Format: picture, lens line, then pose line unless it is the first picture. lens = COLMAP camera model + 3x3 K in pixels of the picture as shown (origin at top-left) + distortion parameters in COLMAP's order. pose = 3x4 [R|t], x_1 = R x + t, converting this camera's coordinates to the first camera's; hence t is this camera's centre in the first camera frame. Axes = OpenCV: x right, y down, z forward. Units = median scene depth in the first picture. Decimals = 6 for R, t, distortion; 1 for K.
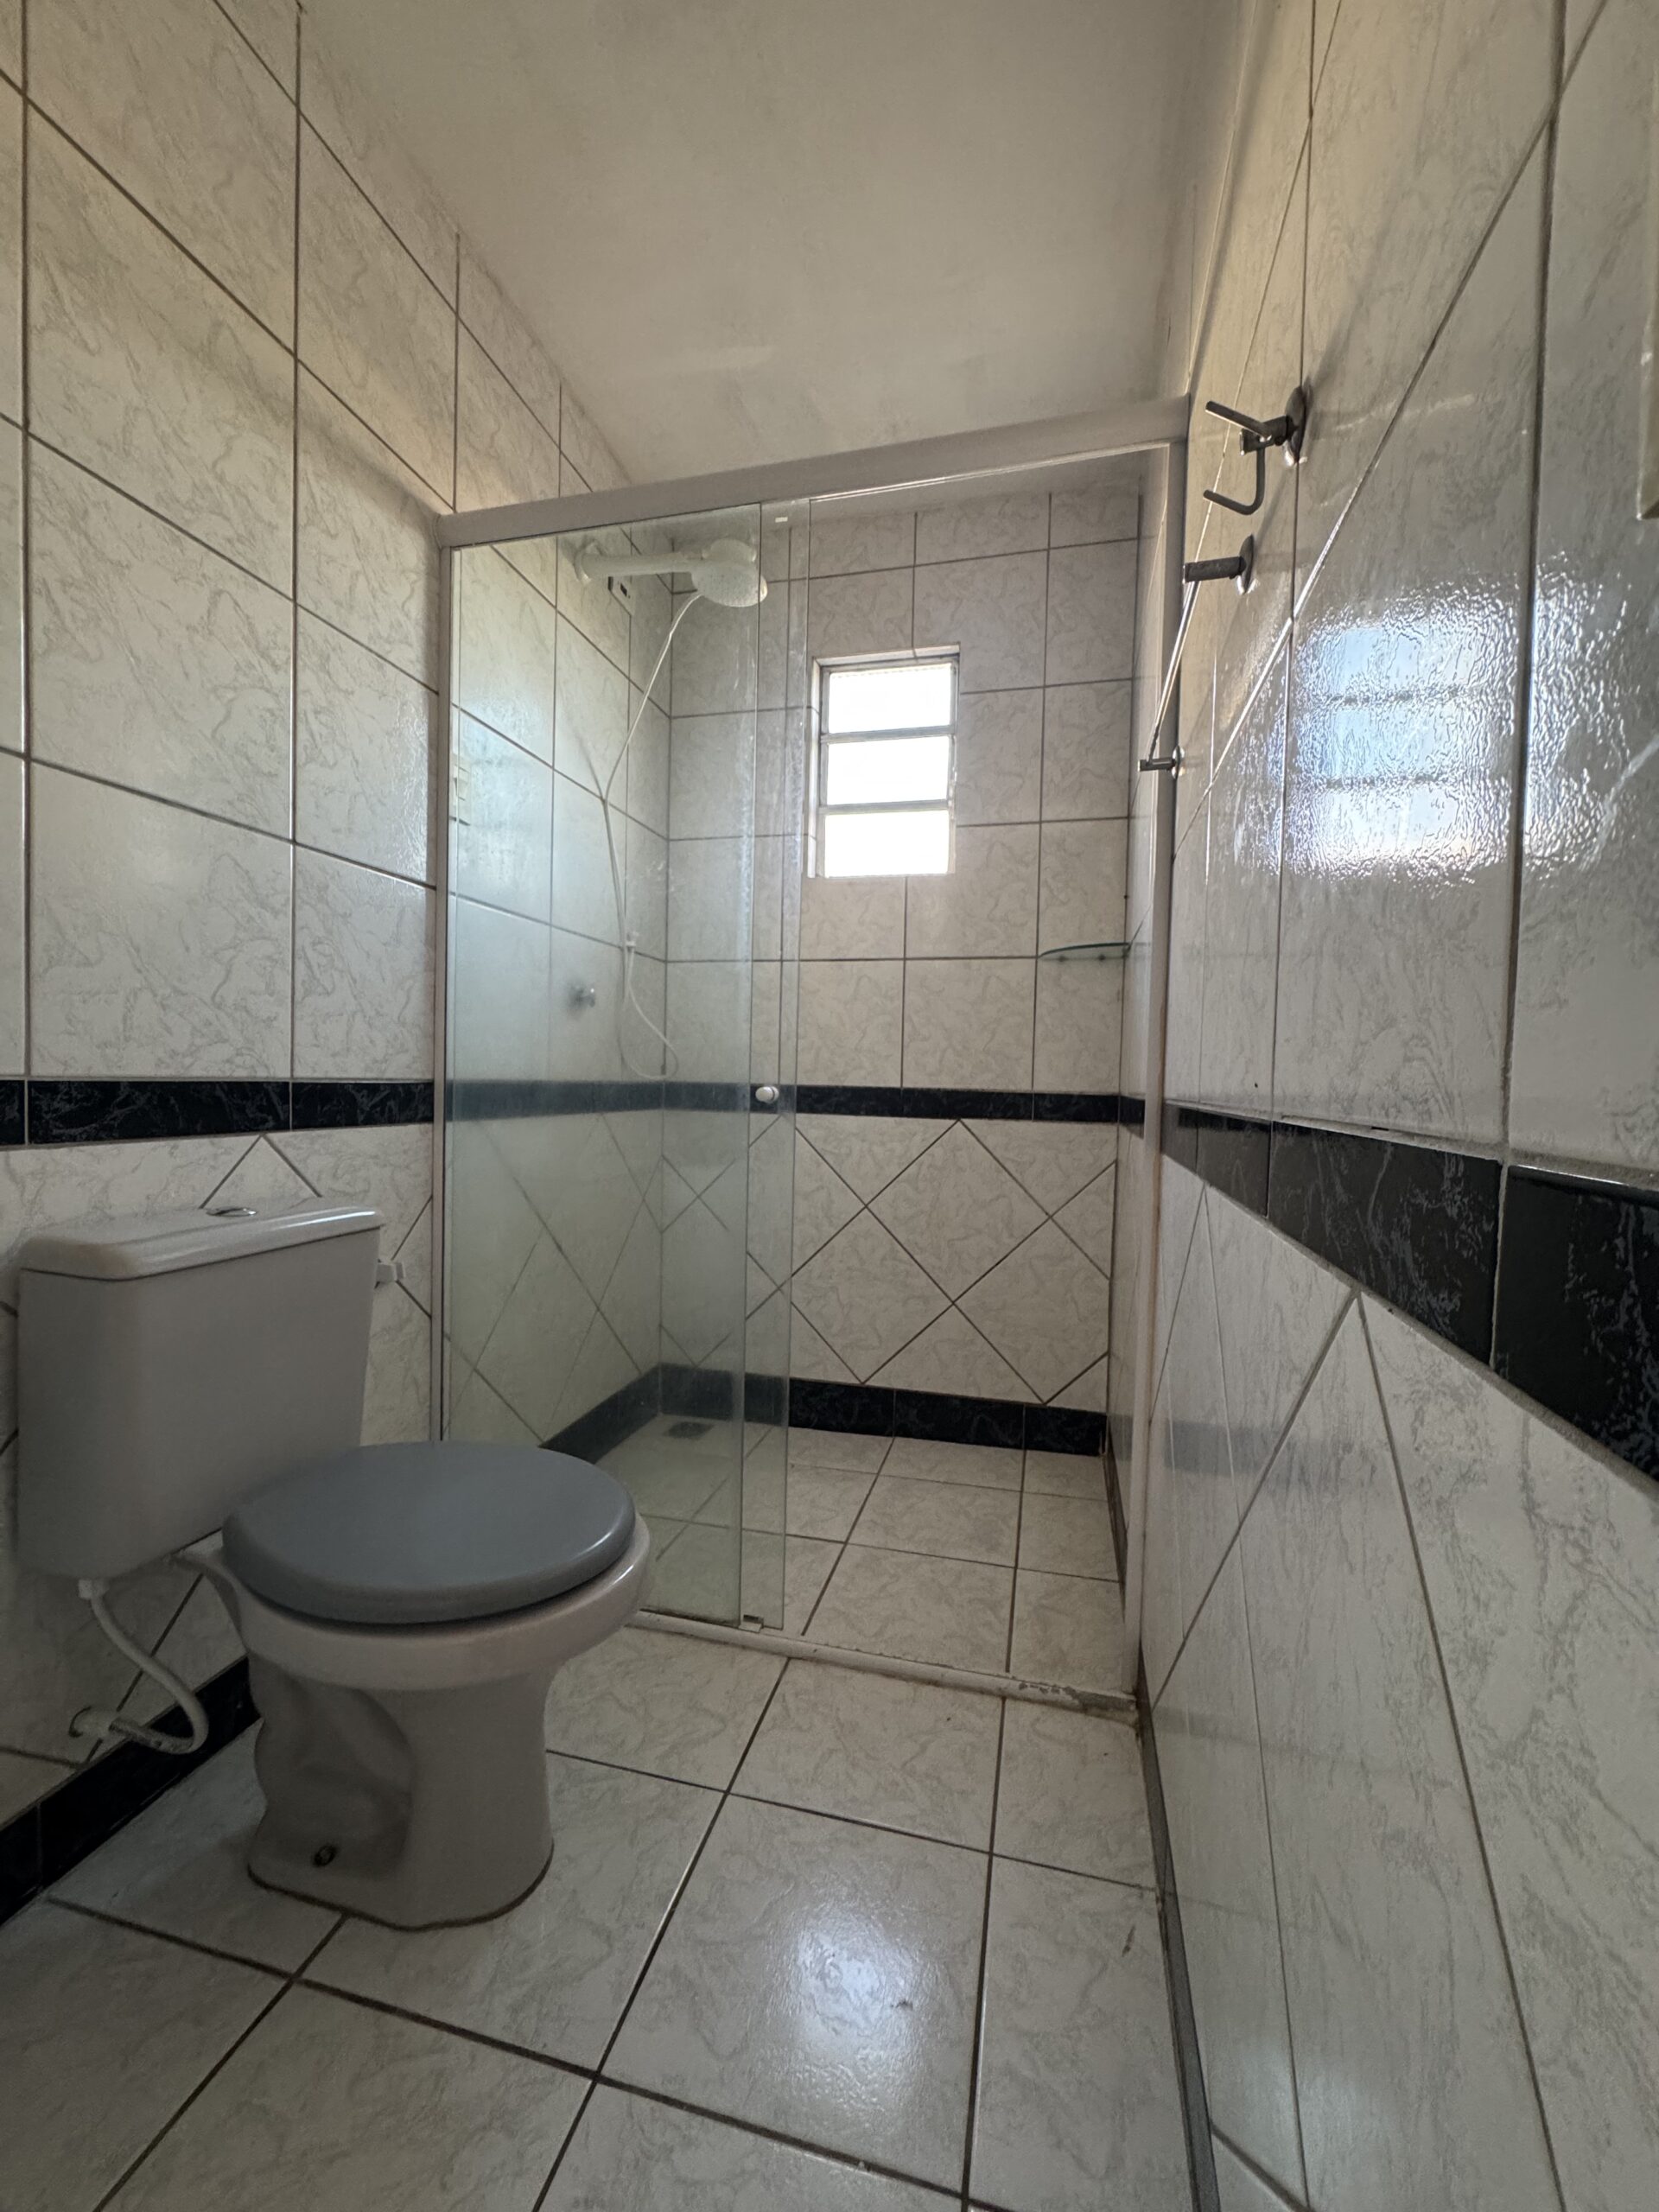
lens RADIAL K [[881.9, 0, 829.1], [0, 881.9, 1095.2], [0, 0, 1]] dist [-0.002512, 0.000965]
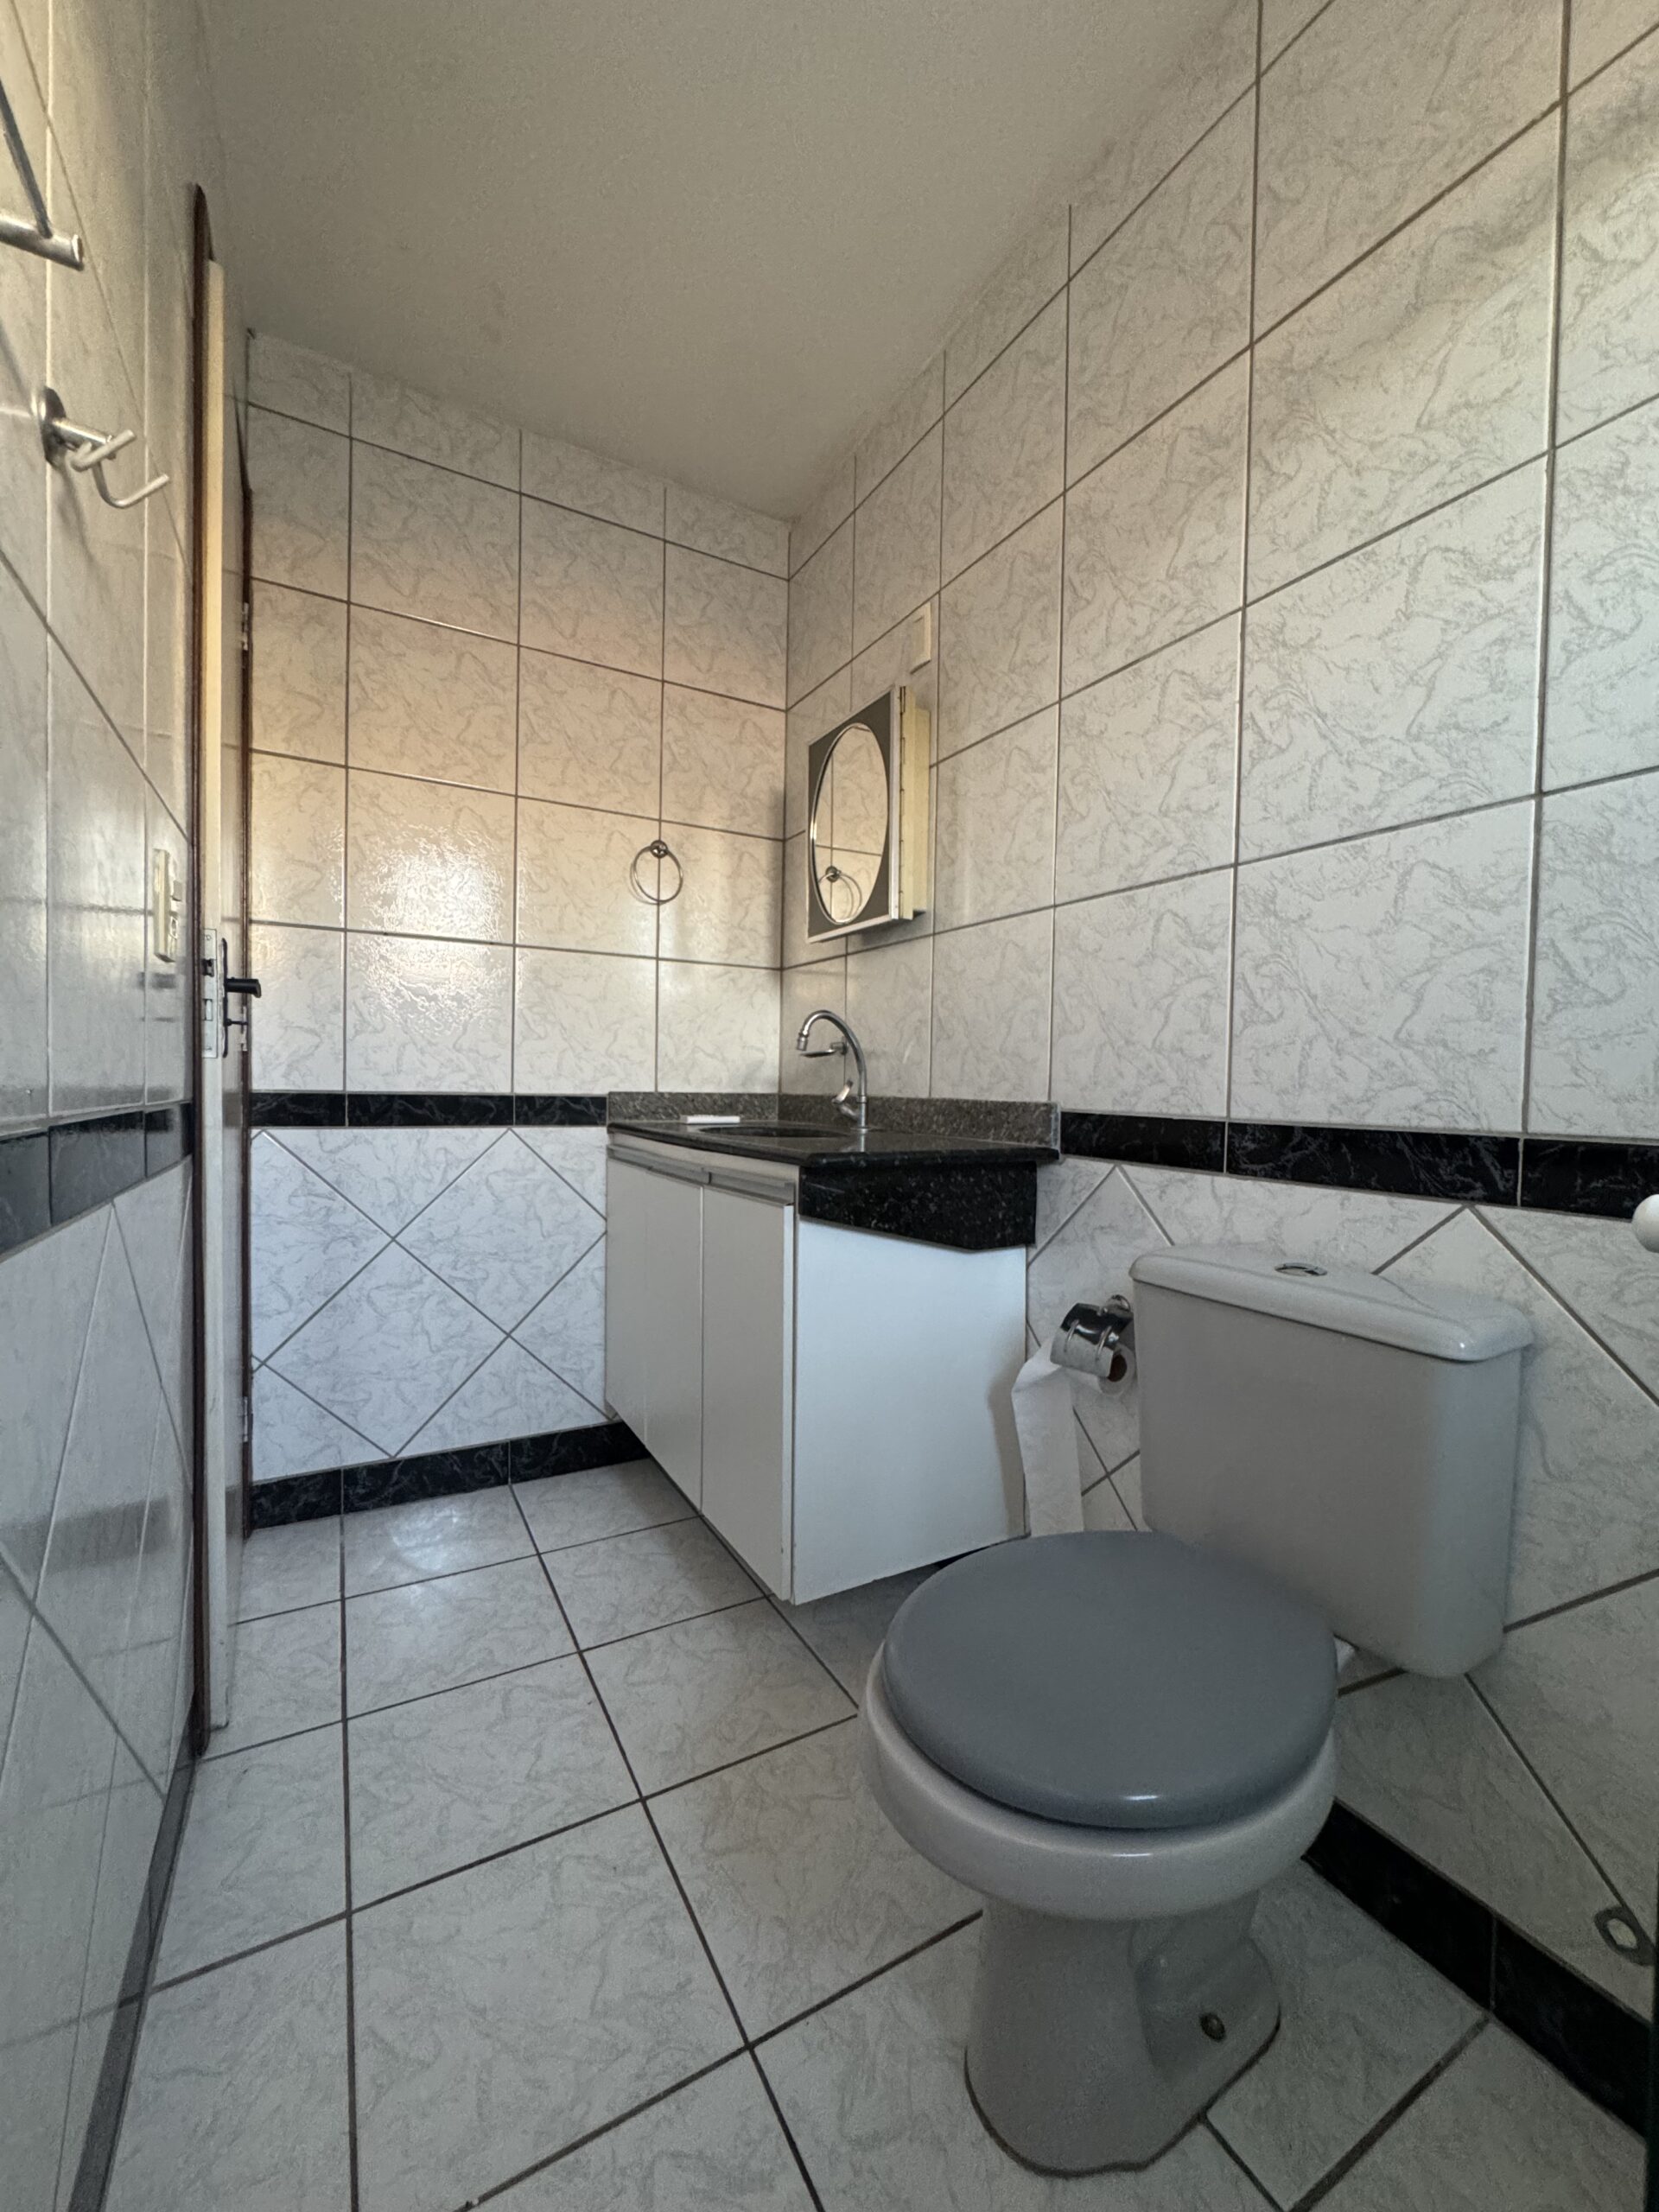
lens RADIAL K [[881.9, 0, 830.9], [0, 881.9, 1120.7], [0, 0, 1]] dist [-0.002512, 0.000965]
pose [[-0.724895, -0.025034, -0.688405, 0.305877], [-0.064536, 0.997412, 0.031687, -0.018377], [0.685830, 0.067397, -0.724634, 1.291902]]
